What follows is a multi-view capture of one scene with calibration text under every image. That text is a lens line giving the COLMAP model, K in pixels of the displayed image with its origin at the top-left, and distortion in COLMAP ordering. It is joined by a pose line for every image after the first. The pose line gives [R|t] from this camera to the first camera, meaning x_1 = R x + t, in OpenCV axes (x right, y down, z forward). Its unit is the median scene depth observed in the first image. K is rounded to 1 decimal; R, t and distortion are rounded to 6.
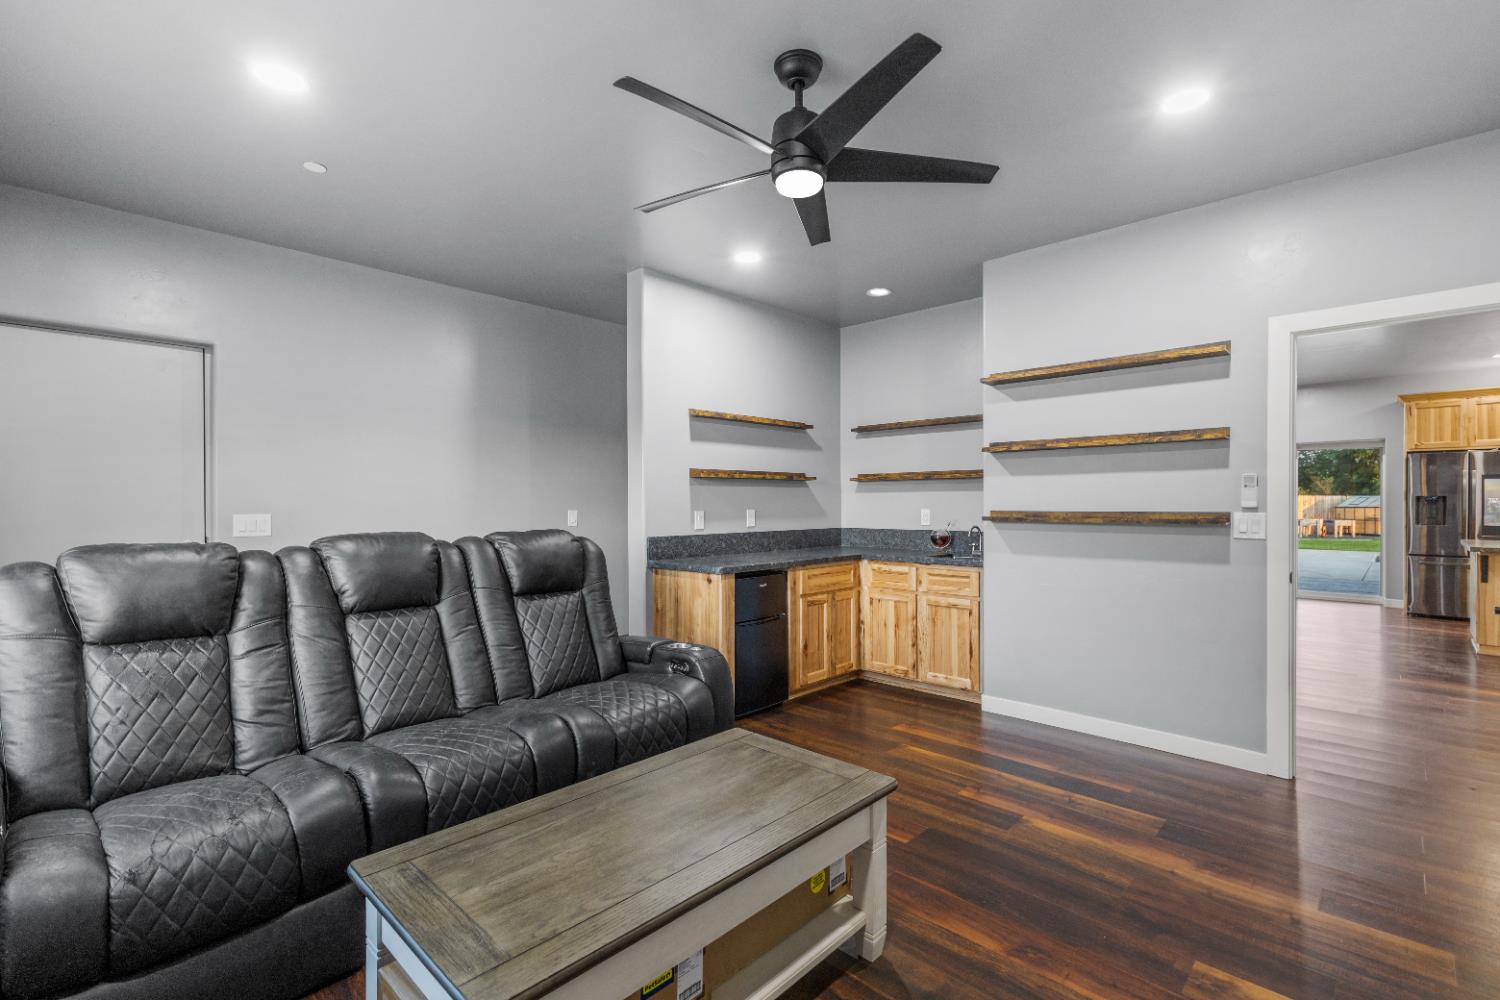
lens RADIAL K [[679.5, 0, 745.8], [0, 679.5, 505.5], [0, 0, 1]] dist [0.000093, -0.001547]
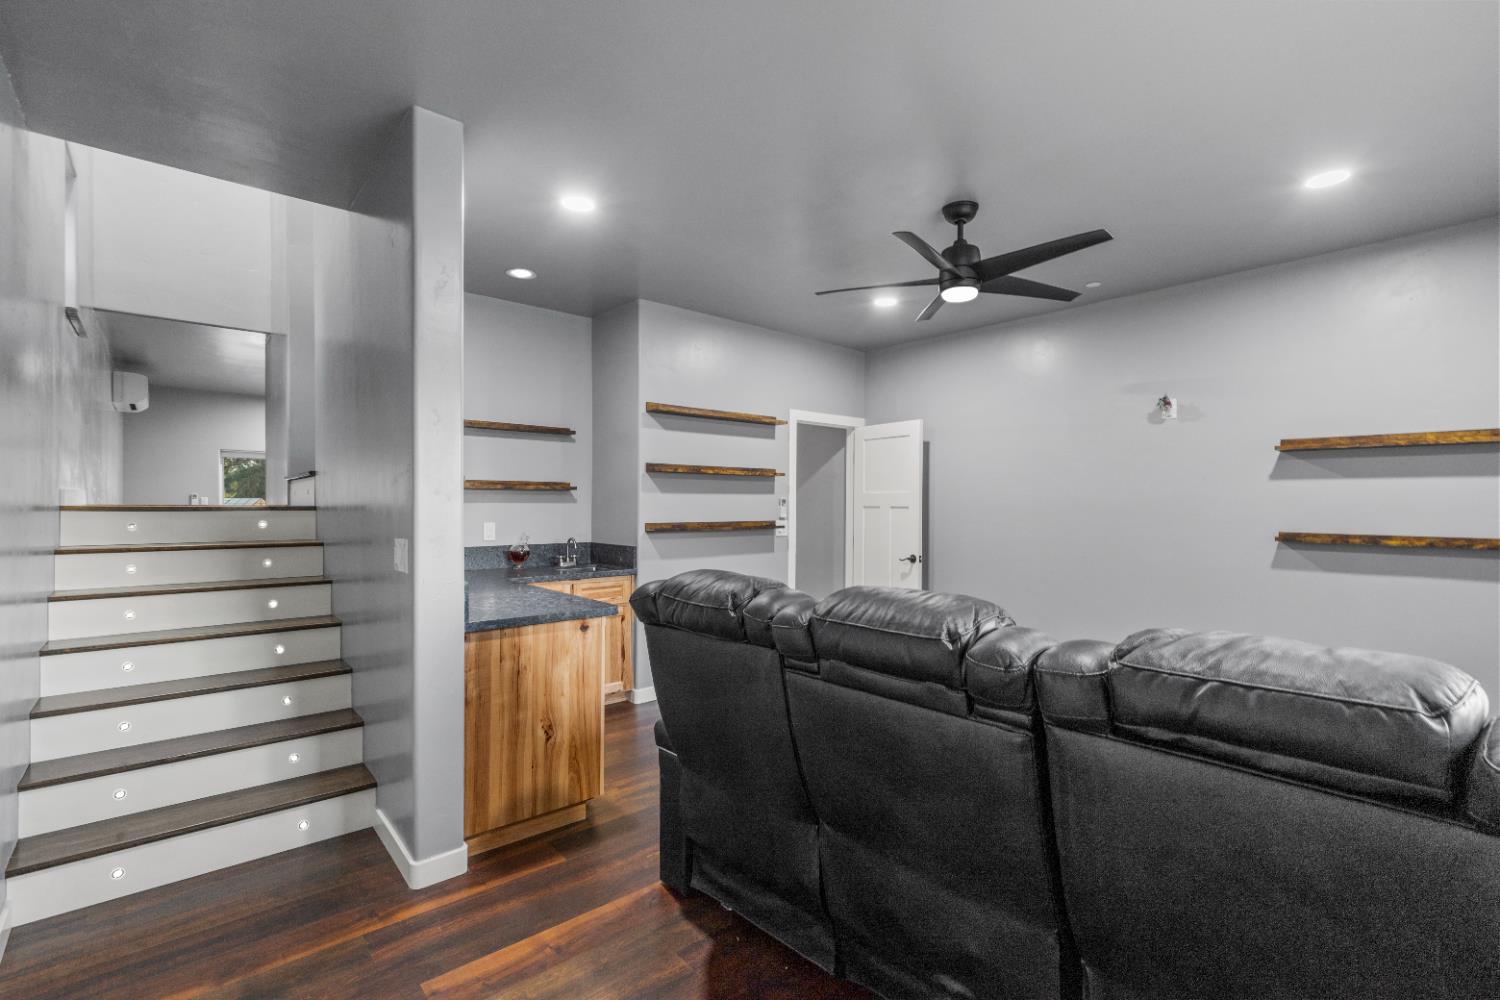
lens RADIAL K [[679.5, 0, 746.6], [0, 679.5, 501.0], [0, 0, 1]] dist [0.000093, -0.001547]
pose [[0.076670, 0.010165, 0.997005, -0.761804], [-0.001331, 0.999948, -0.010092, -0.017649], [-0.997056, -0.000553, 0.076680, 0.767527]]
